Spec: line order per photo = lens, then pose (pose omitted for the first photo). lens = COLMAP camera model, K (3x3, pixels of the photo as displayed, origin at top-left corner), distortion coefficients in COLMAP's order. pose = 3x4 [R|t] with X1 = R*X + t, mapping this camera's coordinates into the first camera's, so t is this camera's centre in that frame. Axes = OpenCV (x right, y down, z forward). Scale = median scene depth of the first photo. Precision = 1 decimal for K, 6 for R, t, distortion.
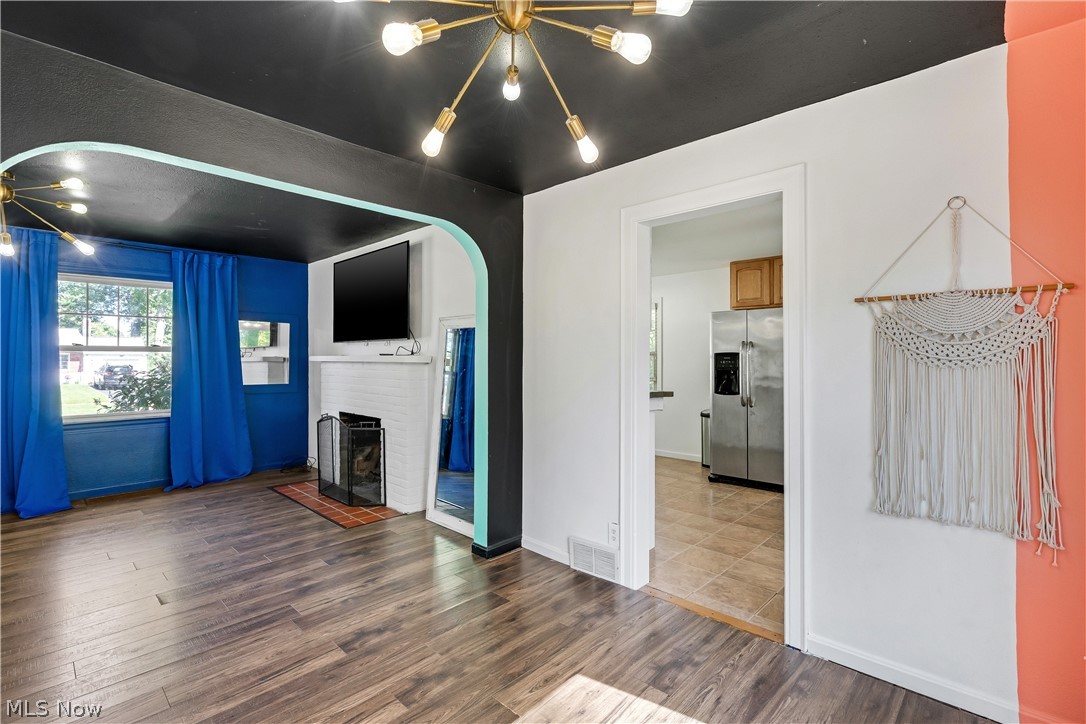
lens RADIAL K [[498.1, 0, 541.7], [0, 498.1, 355.0], [0, 0, 1]] dist [0.003036, 0.000358]
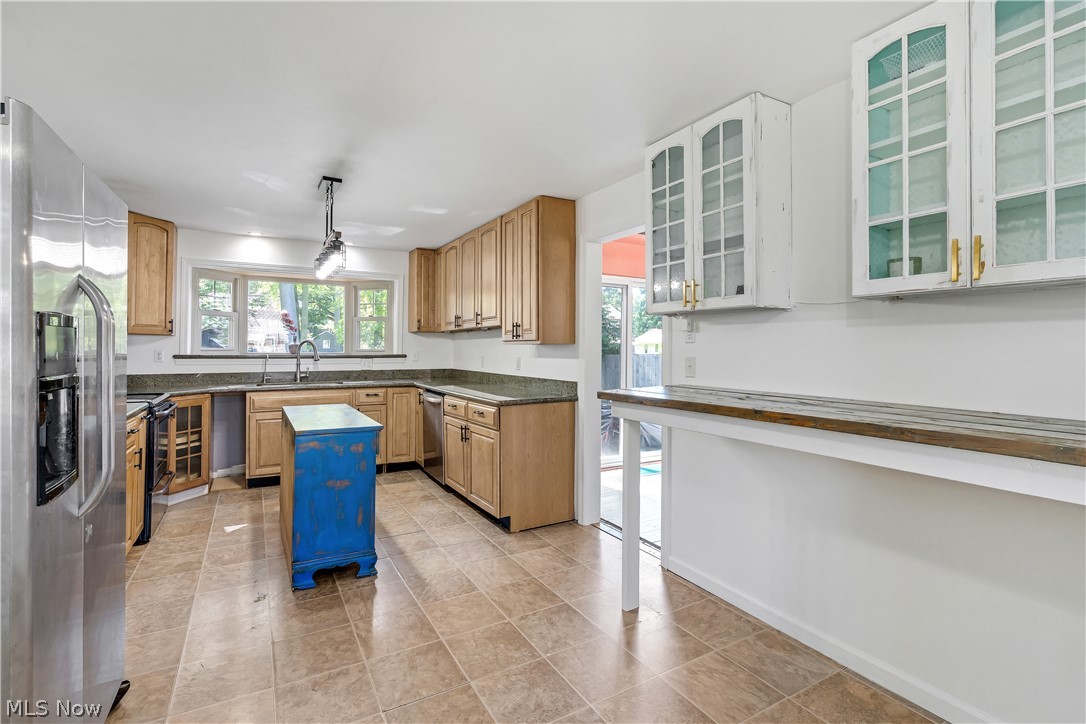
lens RADIAL K [[492.6, 0, 523.6], [0, 492.6, 341.1], [0, 0, 1]] dist [-0.000608, 0.000153]
pose [[-0.949732, -0.002614, 0.313054, 0.146699], [-0.009960, 0.999711, -0.021868, 0.021027], [-0.312907, -0.023887, -0.949483, 1.750091]]
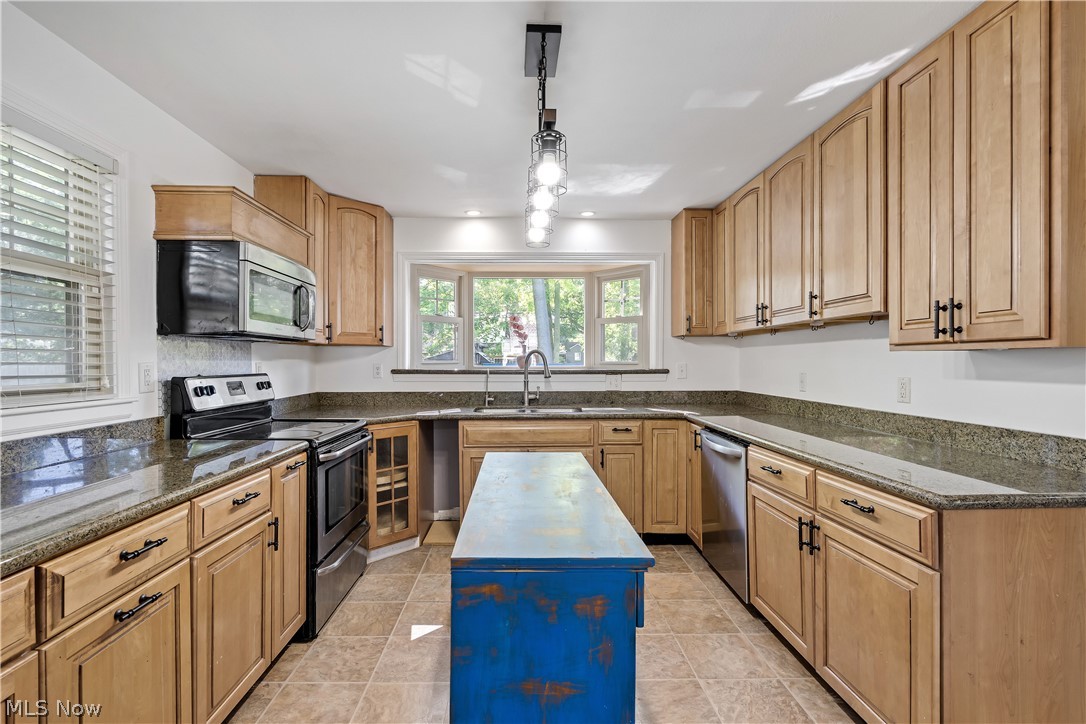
lens RADIAL K [[491.7, 0, 543.0], [0, 491.7, 362.0], [0, 0, 1]] dist [-0.001235, 0.000123]
pose [[-0.717490, -0.006005, 0.696543, 0.463702], [-0.007785, 0.999970, 0.000602, 0.018415], [-0.696525, -0.004990, -0.717515, 1.308697]]
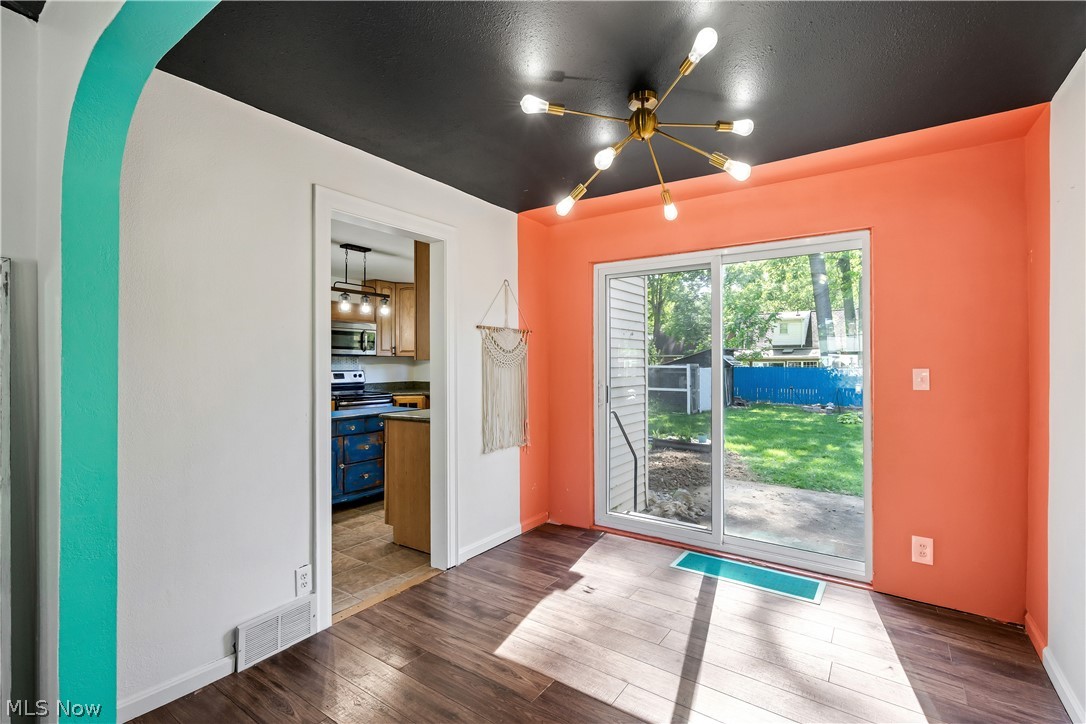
lens RADIAL K [[494.5, 0, 532.9], [0, 494.5, 360.2], [0, 0, 1]] dist [0.002991, 0.000563]
pose [[-0.139600, 0.001289, 0.990207, -0.603631], [-0.010097, 0.999945, -0.002725, 0.001383], [-0.990157, -0.010379, -0.139579, 0.640208]]
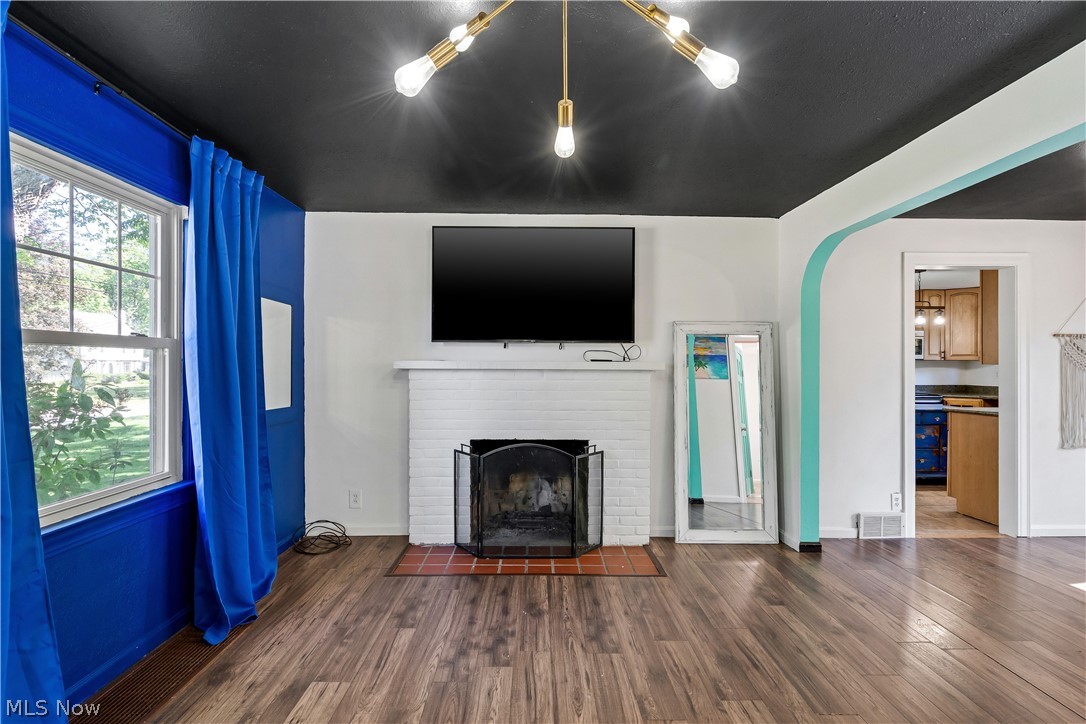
lens RADIAL K [[480.5, 0, 536.4], [0, 480.5, 364.1], [0, 0, 1]] dist [-0.010279, -0.000321]
pose [[0.723621, -0.000080, 0.690198, -1.192374], [-0.008267, 0.999927, 0.008784, -0.001244], [-0.690148, -0.012062, 0.723567, 0.644569]]
